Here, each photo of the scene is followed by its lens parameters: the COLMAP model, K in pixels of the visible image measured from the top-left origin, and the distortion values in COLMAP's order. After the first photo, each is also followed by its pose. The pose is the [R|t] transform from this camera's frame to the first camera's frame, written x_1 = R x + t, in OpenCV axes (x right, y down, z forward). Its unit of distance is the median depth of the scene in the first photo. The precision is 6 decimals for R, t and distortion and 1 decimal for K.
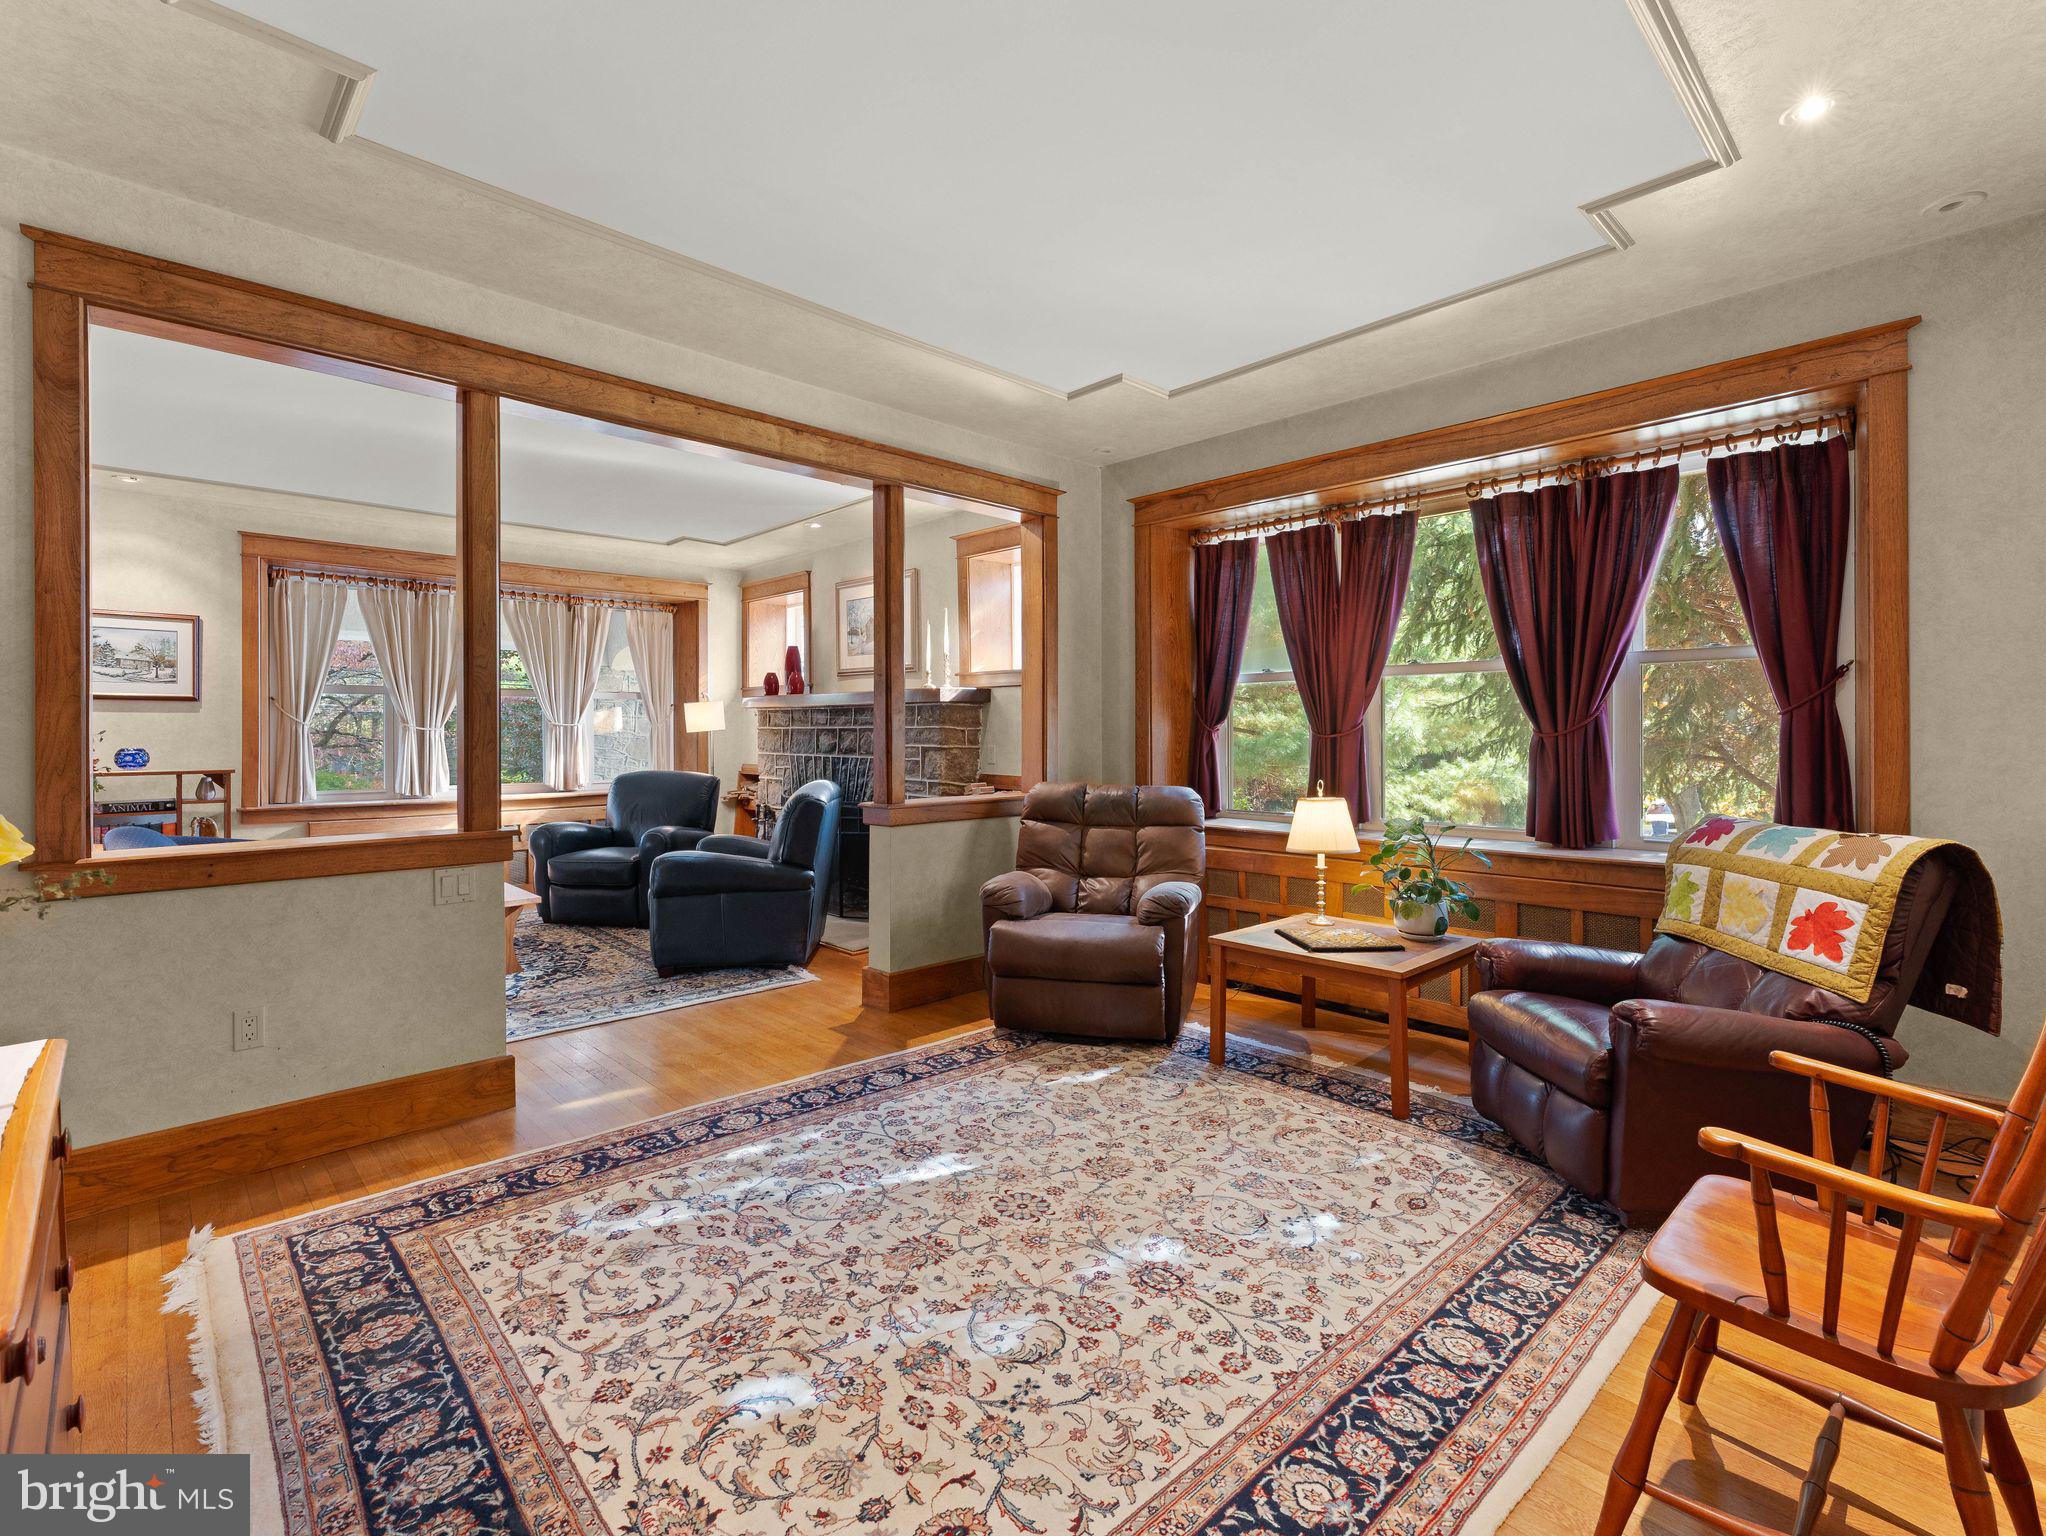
lens RADIAL K [[930.1, 0, 1020.9], [0, 930.1, 745.9], [0, 0, 1]] dist [-0.000895, -0.000107]
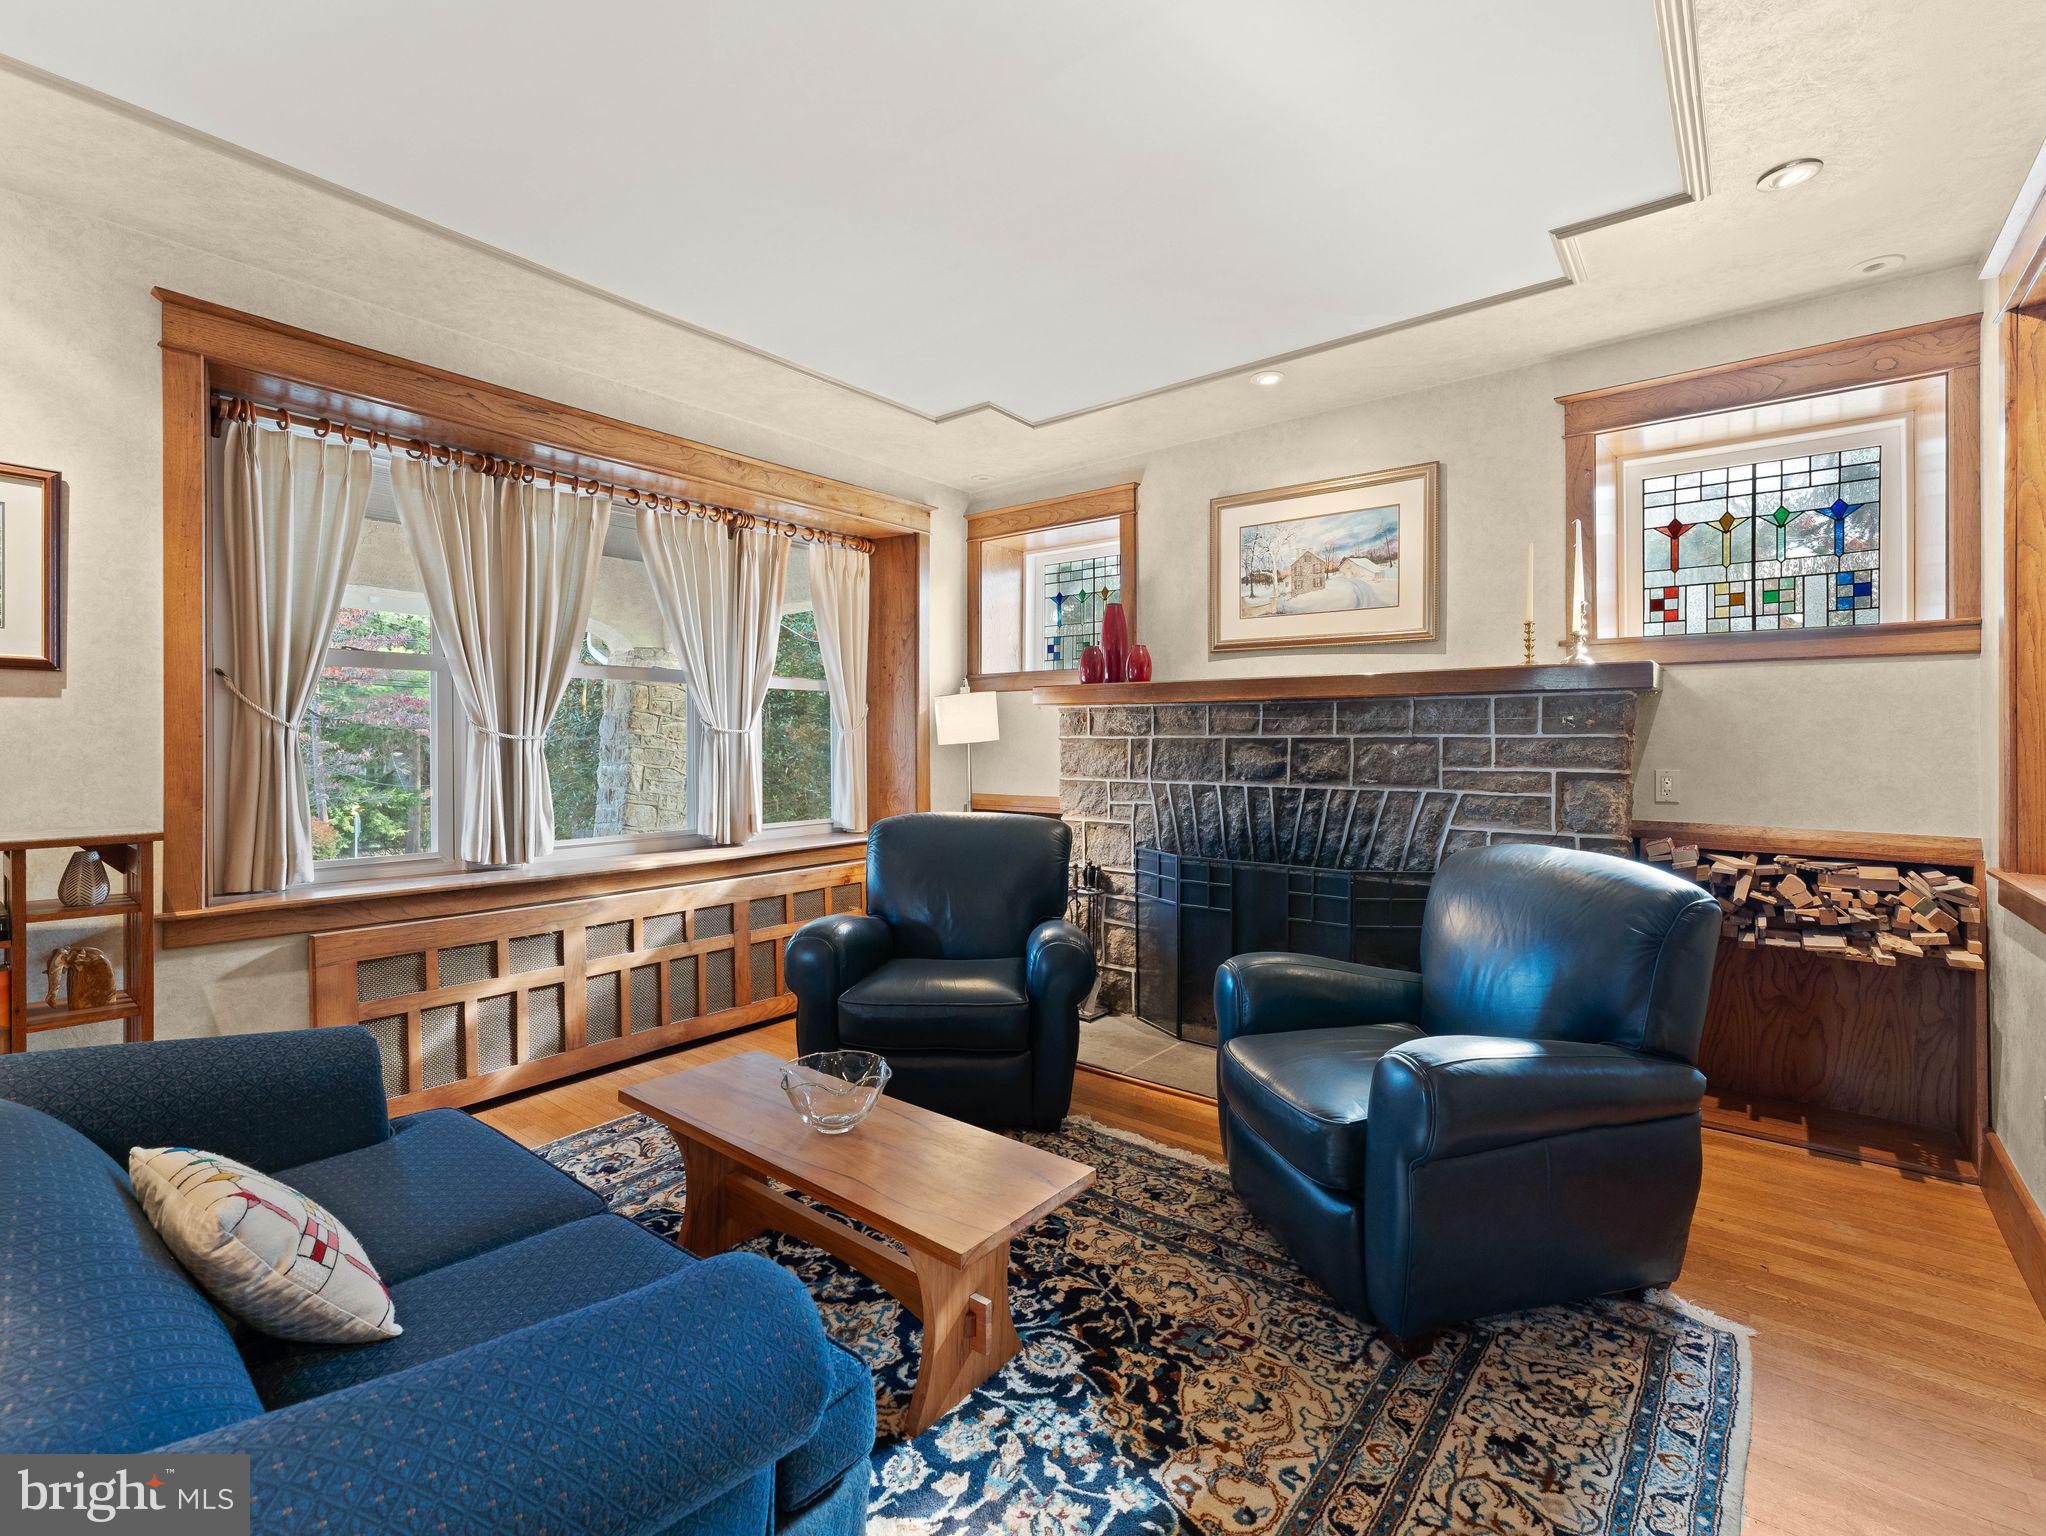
lens RADIAL K [[930.1, 0, 1024.3], [0, 930.1, 756.1], [0, 0, 1]] dist [-0.000895, -0.000107]
pose [[0.991746, -0.000642, 0.128220, -0.796563], [0.000514, 0.999999, 0.001029, -0.015303], [-0.128220, -0.000955, 0.991745, 0.828268]]
